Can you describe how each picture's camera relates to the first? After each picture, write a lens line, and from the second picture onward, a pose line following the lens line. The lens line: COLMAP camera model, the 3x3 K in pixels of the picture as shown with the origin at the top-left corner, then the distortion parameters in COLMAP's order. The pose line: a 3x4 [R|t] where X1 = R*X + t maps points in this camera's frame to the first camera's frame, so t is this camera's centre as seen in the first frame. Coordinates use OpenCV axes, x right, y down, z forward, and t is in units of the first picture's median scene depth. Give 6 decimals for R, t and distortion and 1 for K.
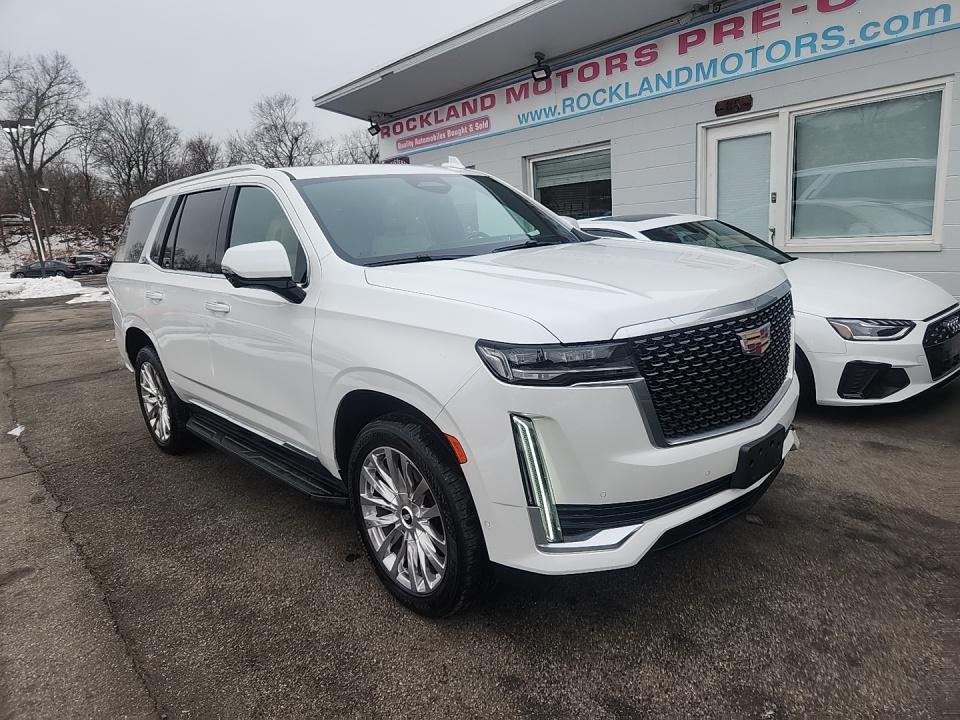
lens RADIAL K [[659.2, 0, 498.0], [0, 659.2, 362.7], [0, 0, 1]] dist [0.074681, -0.056468]
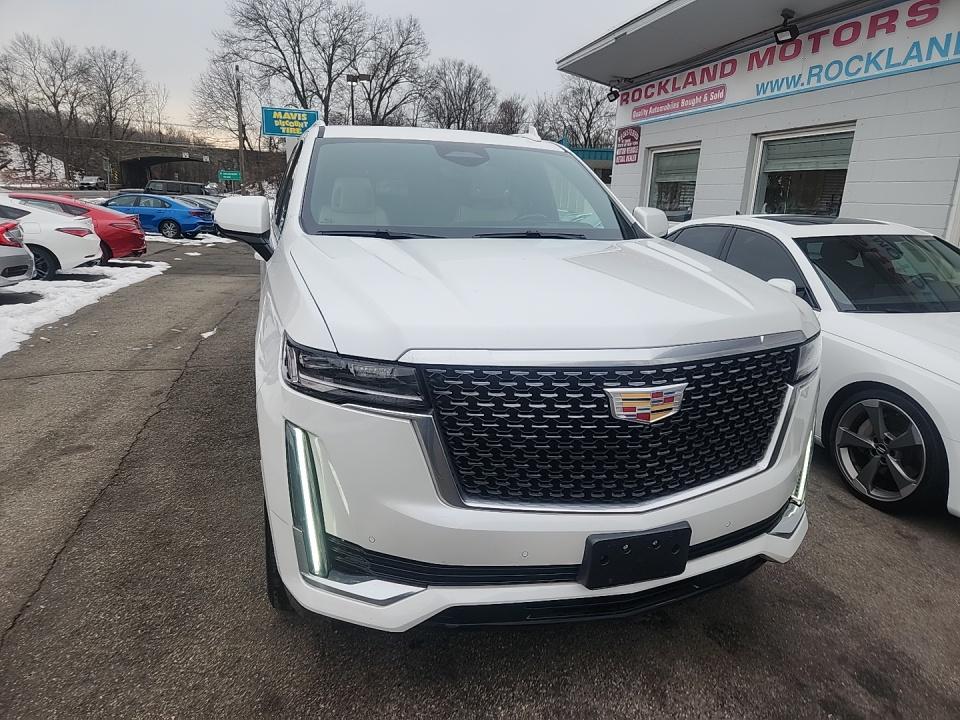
lens RADIAL K [[659.2, 0, 498.0], [0, 659.2, 362.7], [0, 0, 1]] dist [0.074681, -0.056468]
pose [[0.892794, 0.210219, -0.398406, 0.154198], [-0.192468, 0.977654, 0.084556, -0.031909], [0.407279, 0.001189, 0.913303, 0.077823]]
